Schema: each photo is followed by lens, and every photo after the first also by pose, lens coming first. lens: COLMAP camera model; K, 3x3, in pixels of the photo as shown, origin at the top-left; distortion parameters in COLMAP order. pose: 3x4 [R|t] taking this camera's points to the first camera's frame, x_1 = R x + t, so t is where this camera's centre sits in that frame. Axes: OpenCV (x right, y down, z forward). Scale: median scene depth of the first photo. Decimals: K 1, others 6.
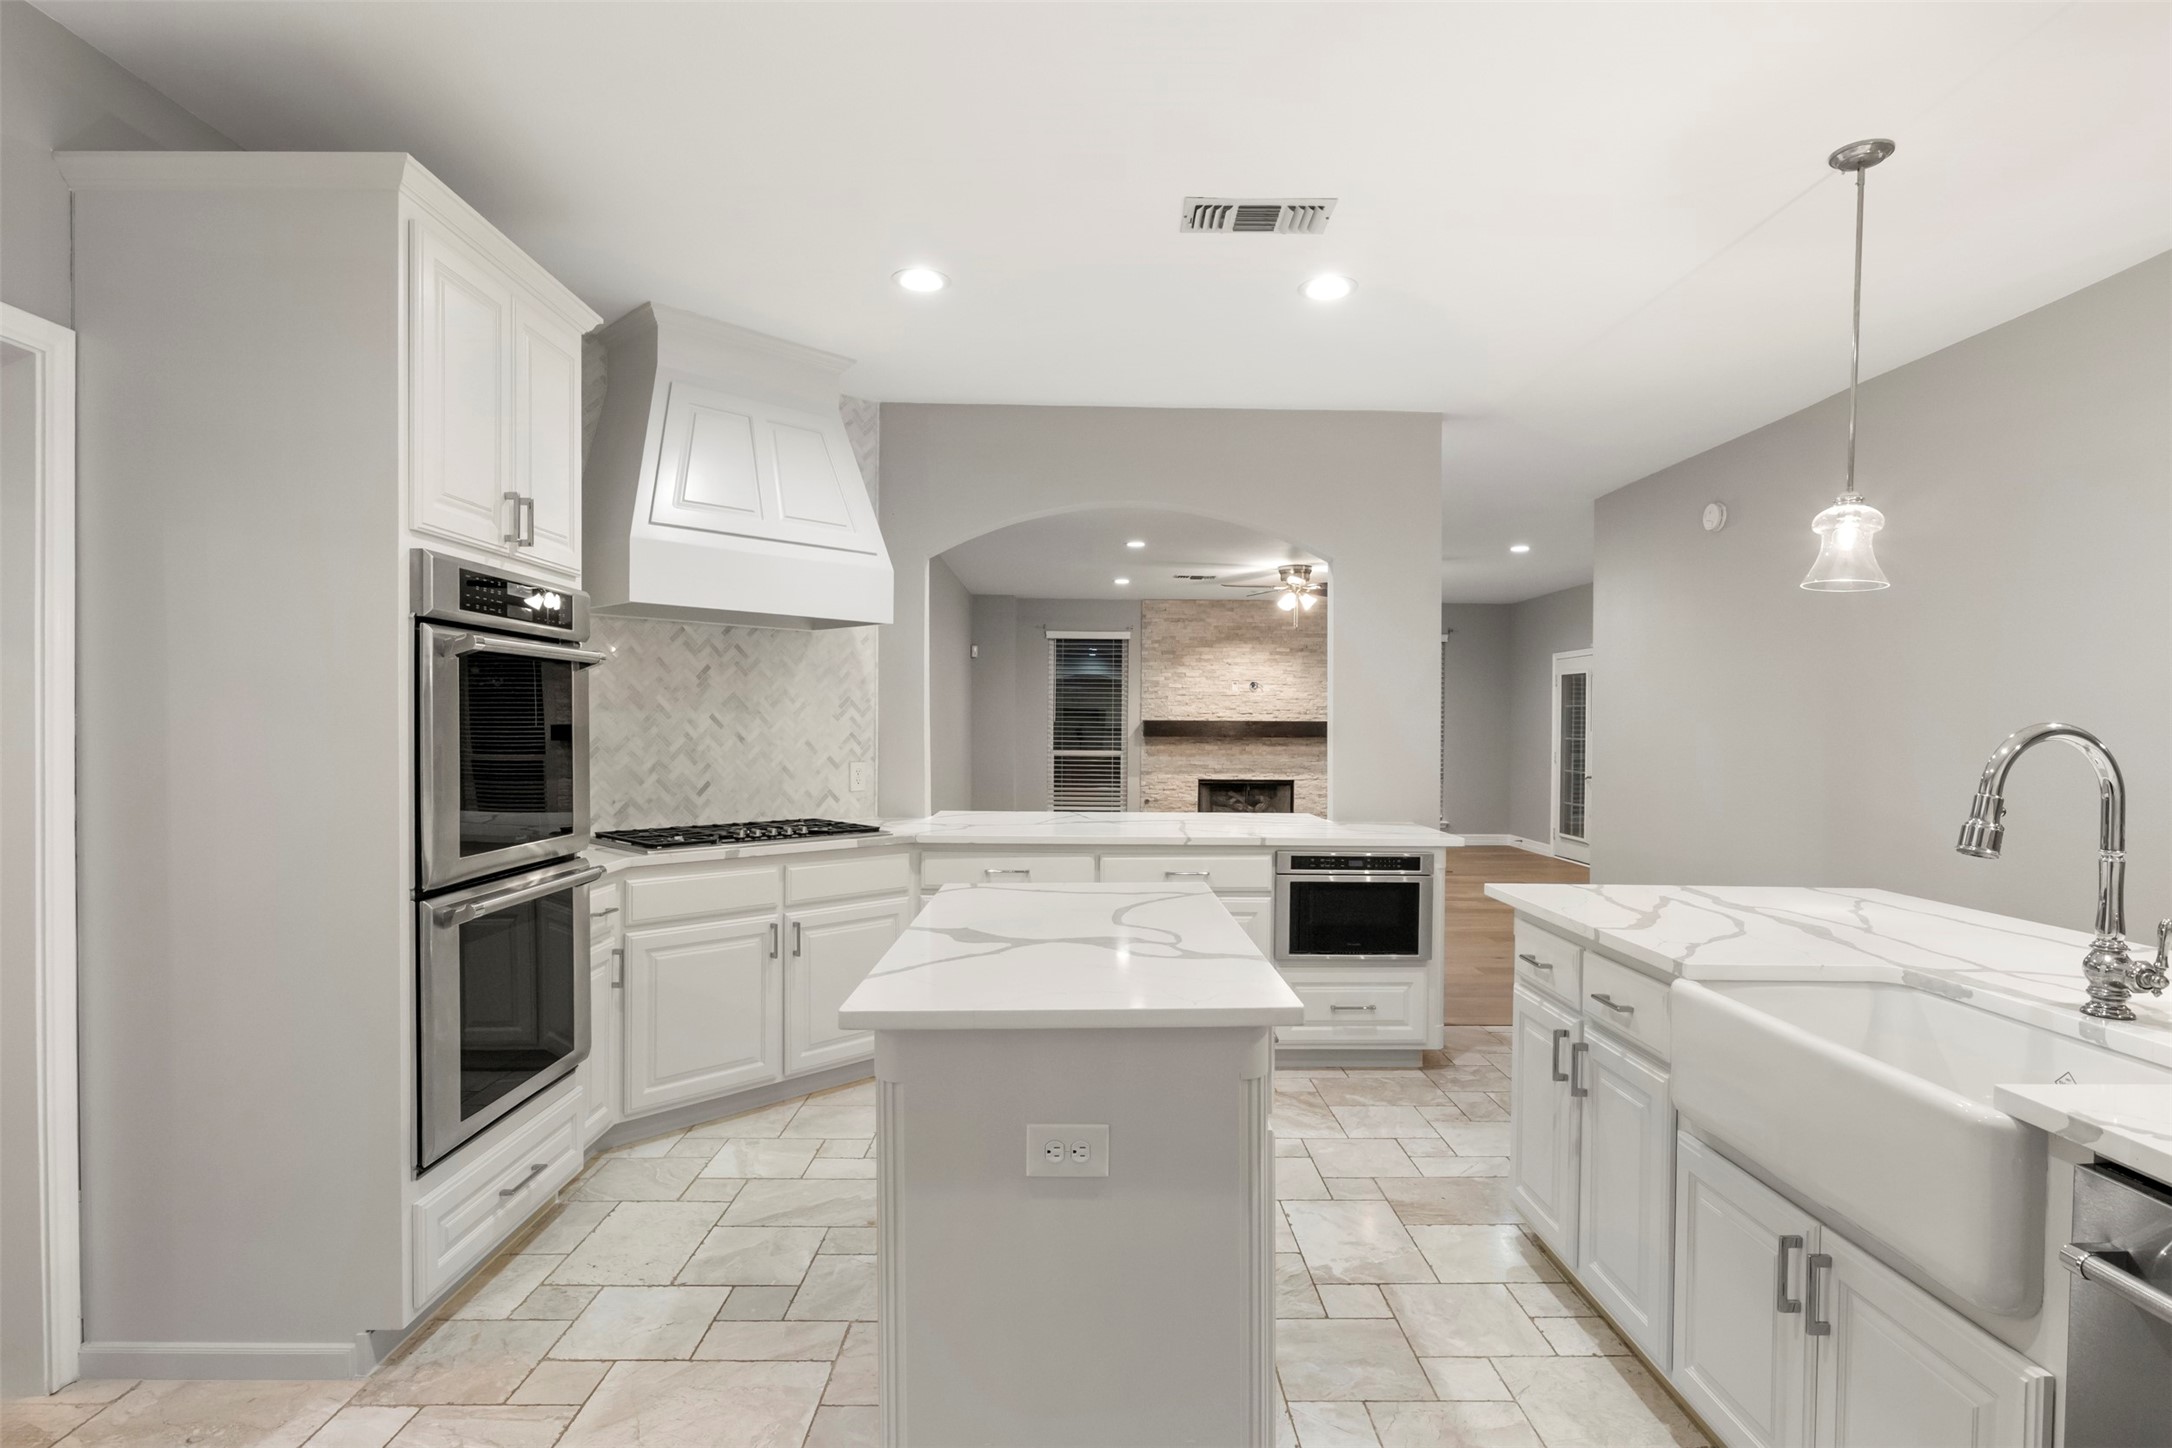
lens RADIAL K [[1099.1, 0, 1092.0], [0, 1099.1, 741.2], [0, 0, 1]] dist [-0.011060, 0.000527]
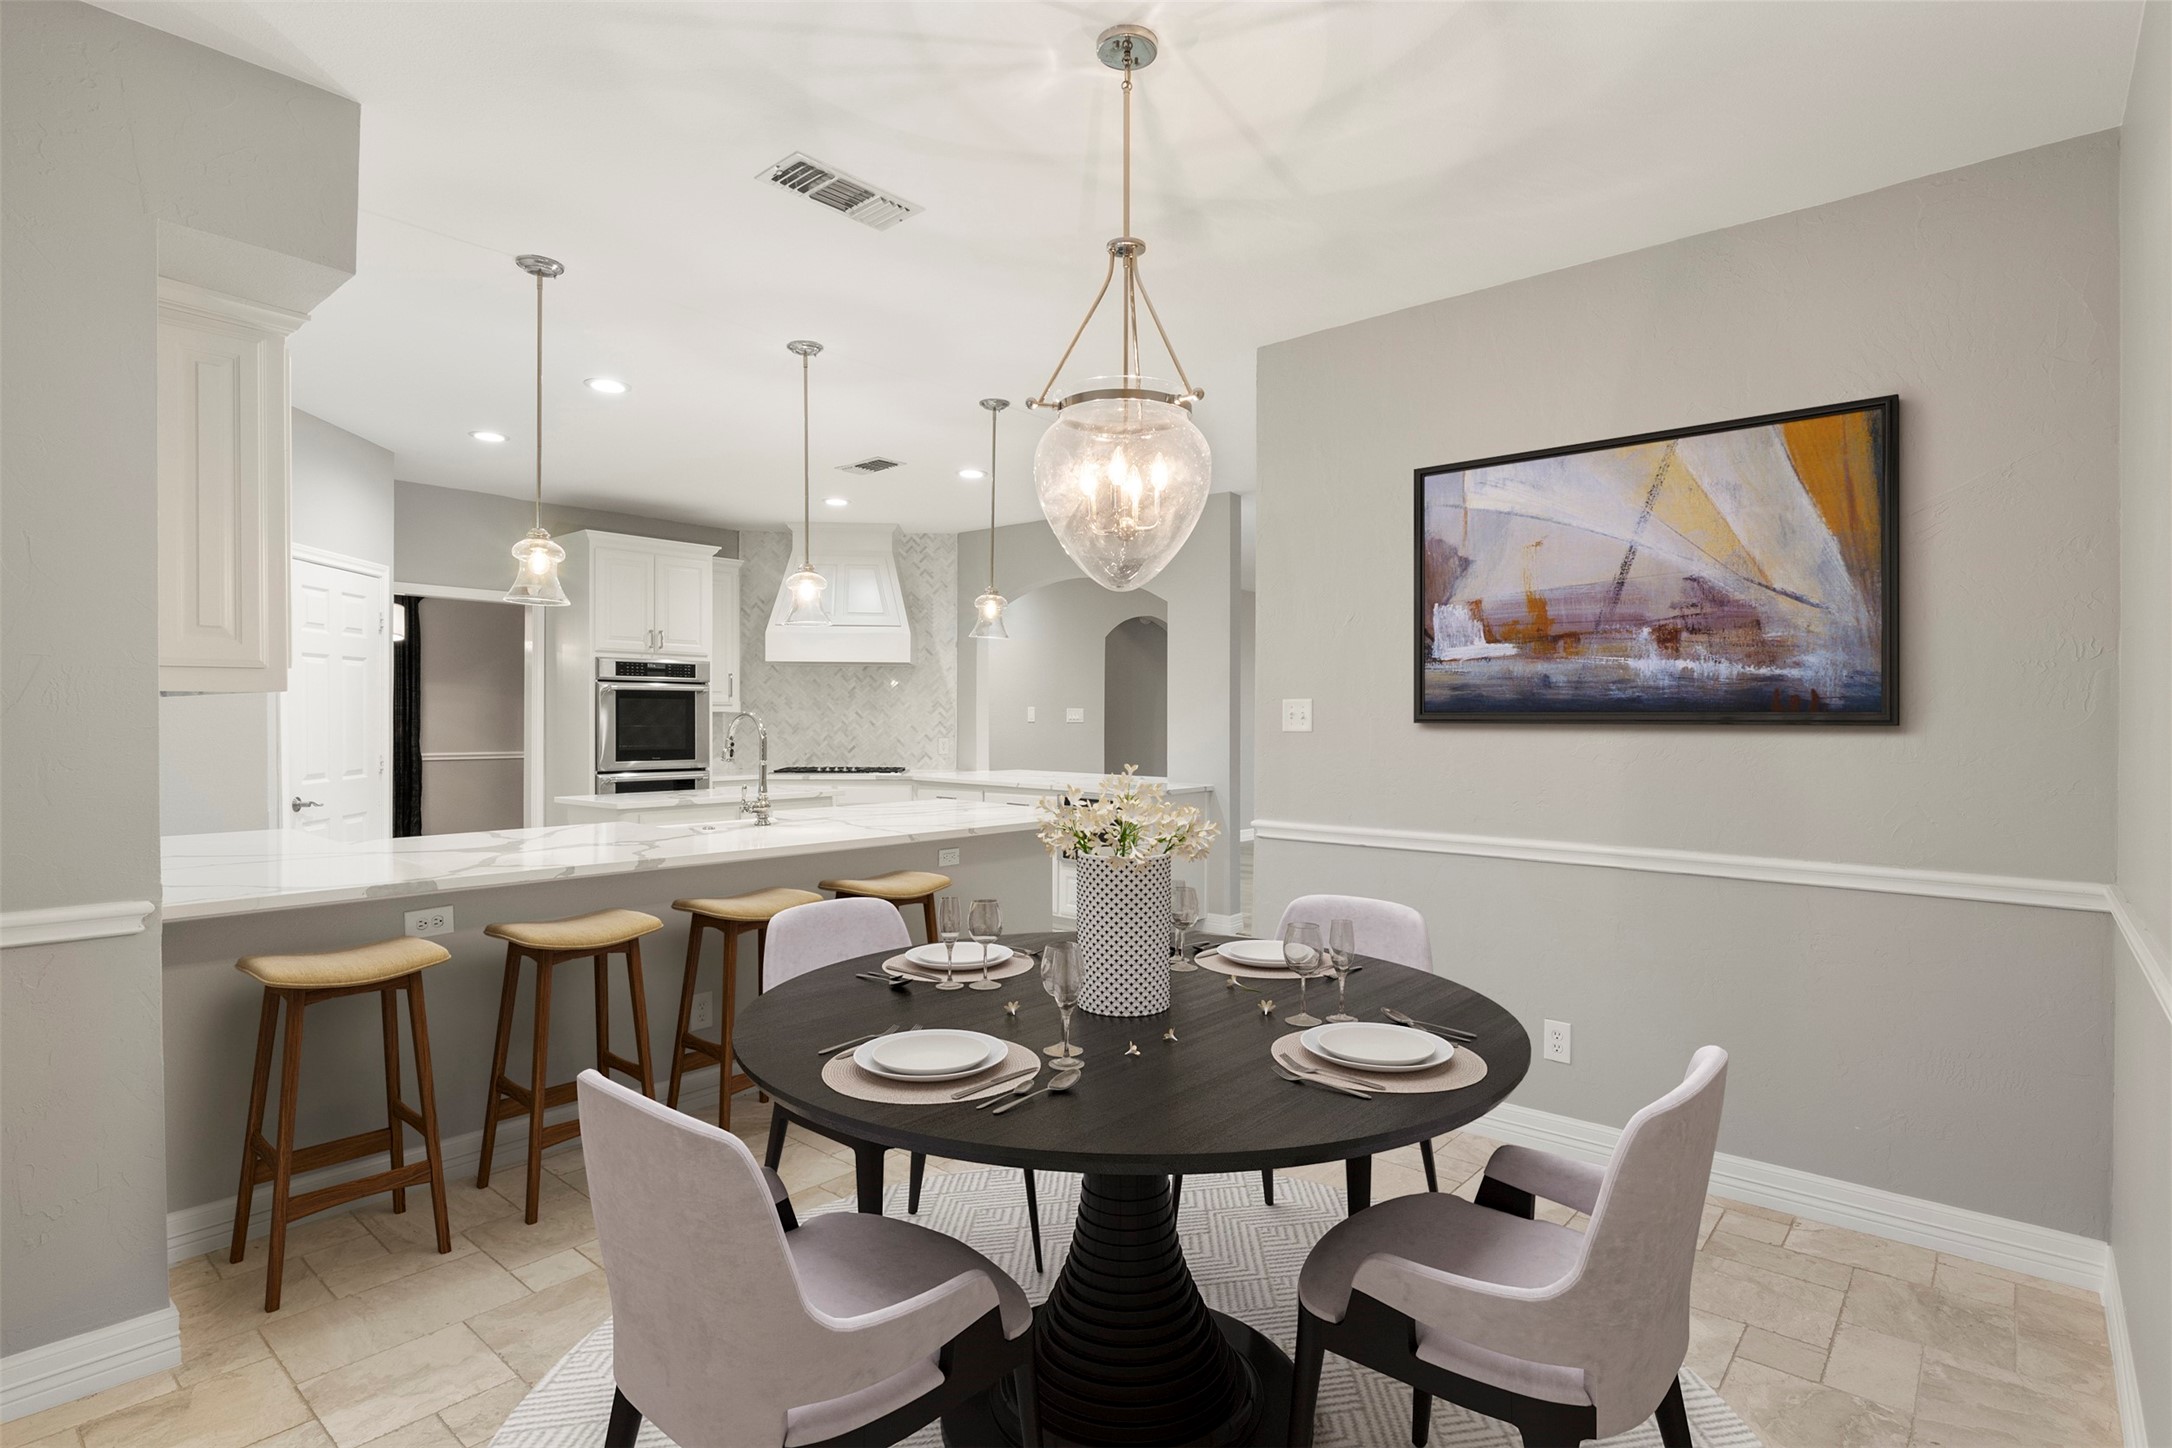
lens RADIAL K [[1077.9, 0, 1095.6], [0, 1077.9, 726.7], [0, 0, 1]] dist [-0.010305, 0.001586]
pose [[0.746481, 0.003603, -0.665397, 1.269555], [-0.011239, 0.999911, -0.007194, 0.011989], [0.665312, 0.012849, 0.746455, -0.154767]]
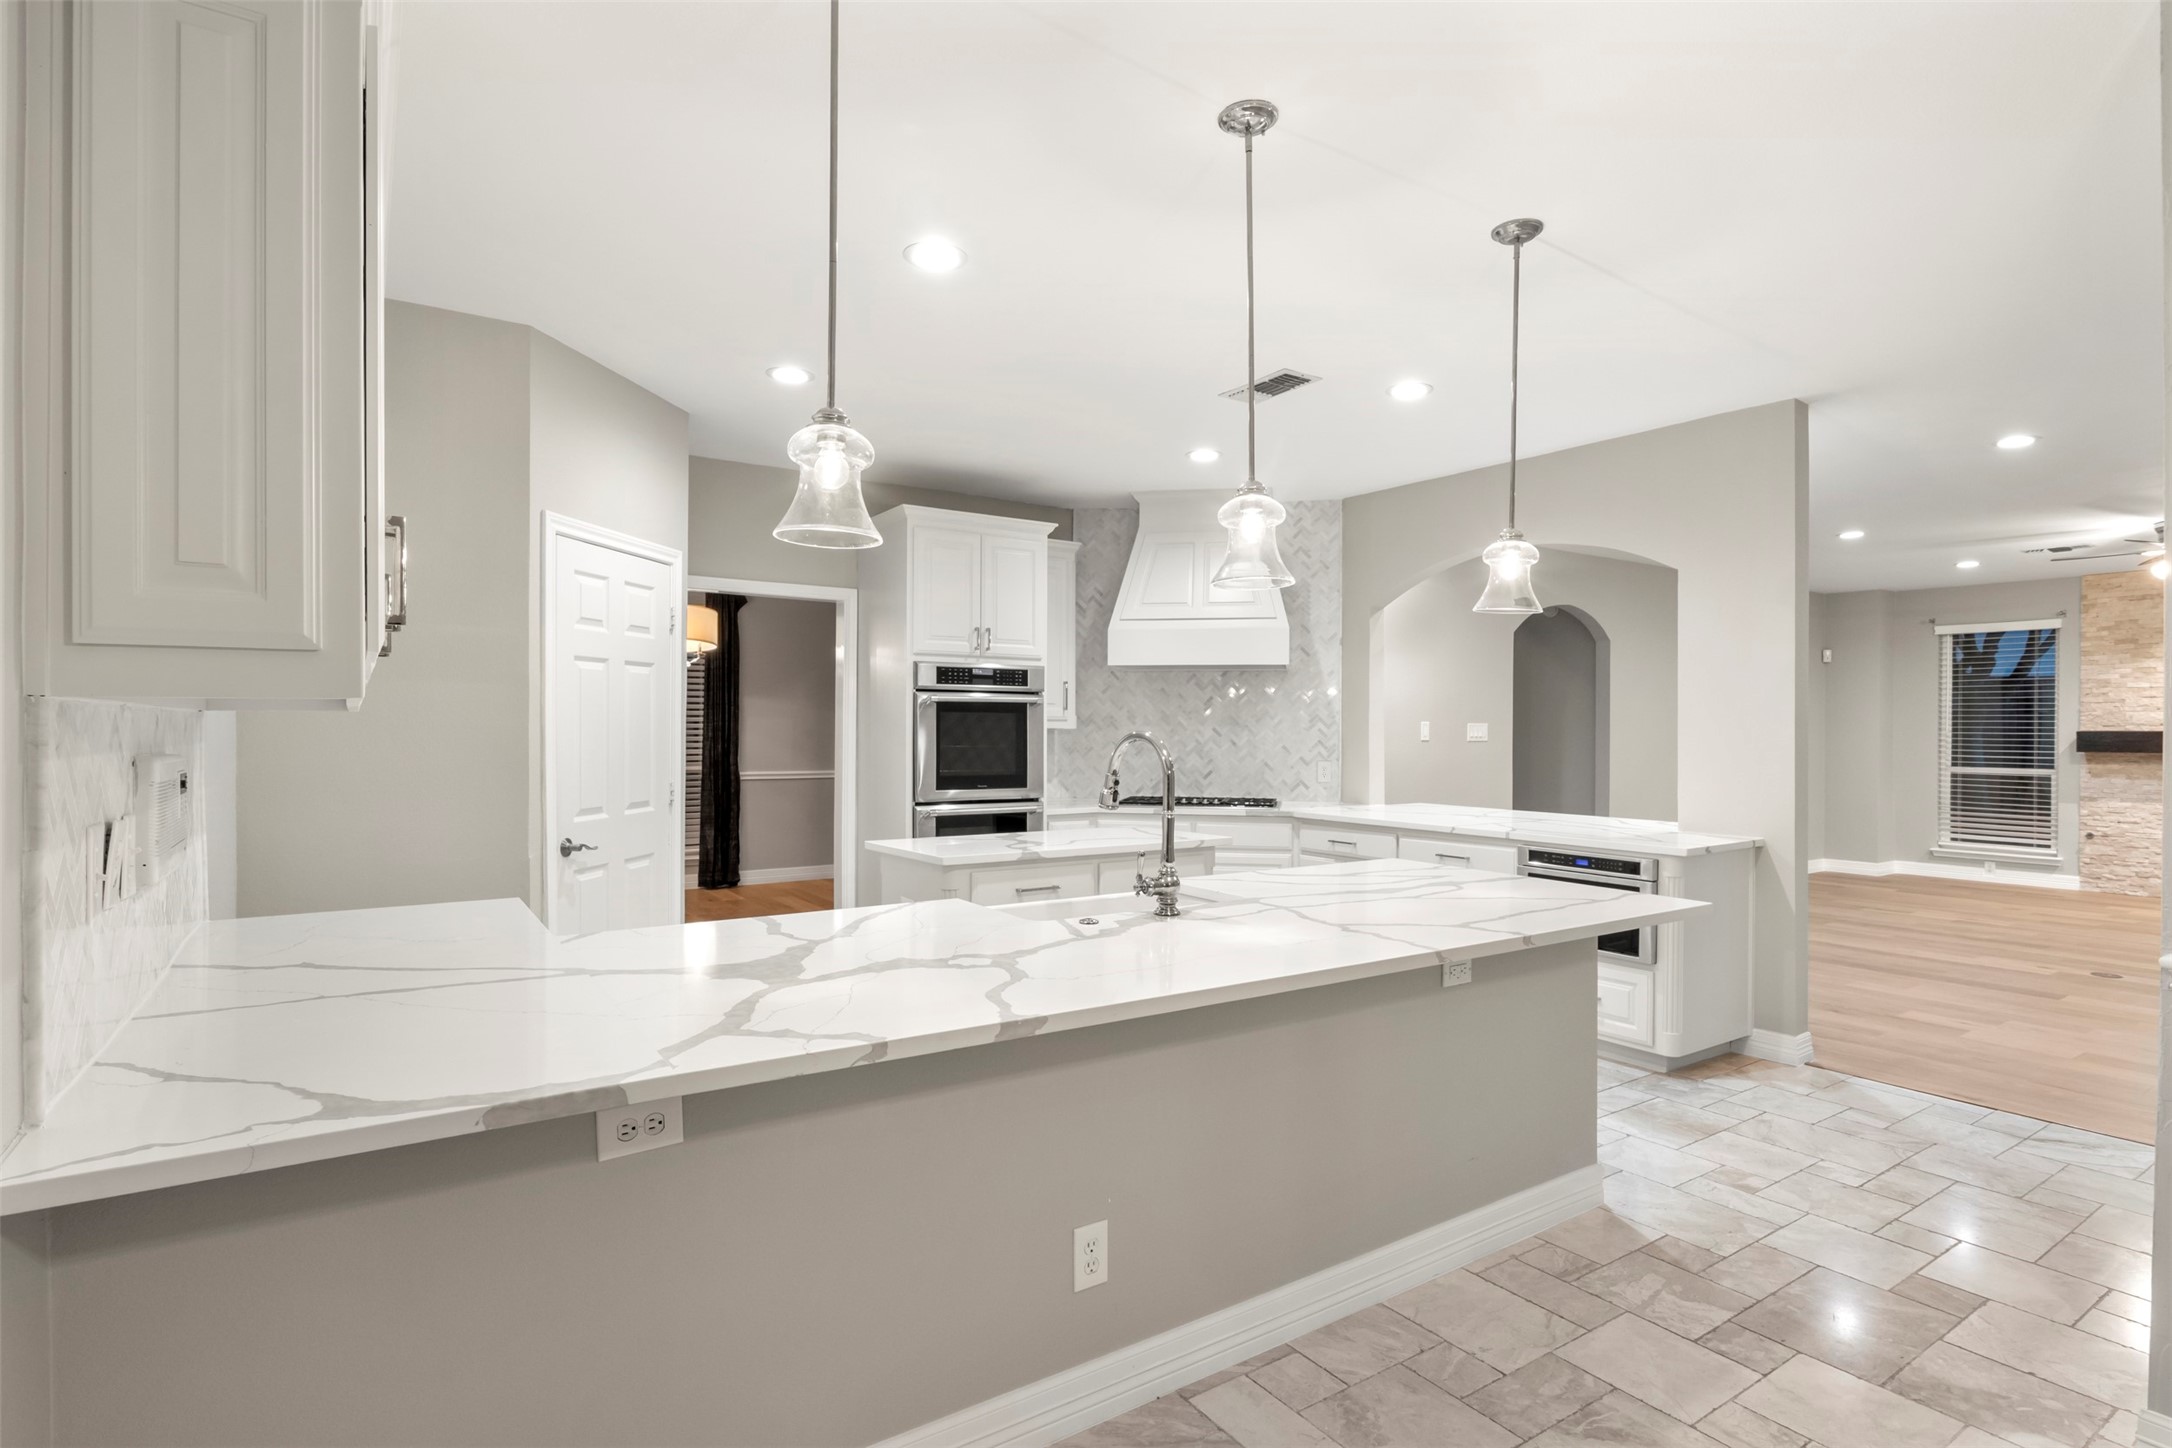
lens RADIAL K [[1077.9, 0, 1100.0], [0, 1077.9, 727.2], [0, 0, 1]] dist [-0.010305, 0.001586]
pose [[0.551983, -0.005272, -0.833839, 0.858761], [-0.014726, 0.999762, -0.016069, 0.002047], [0.833726, 0.021149, 0.551774, 0.014847]]
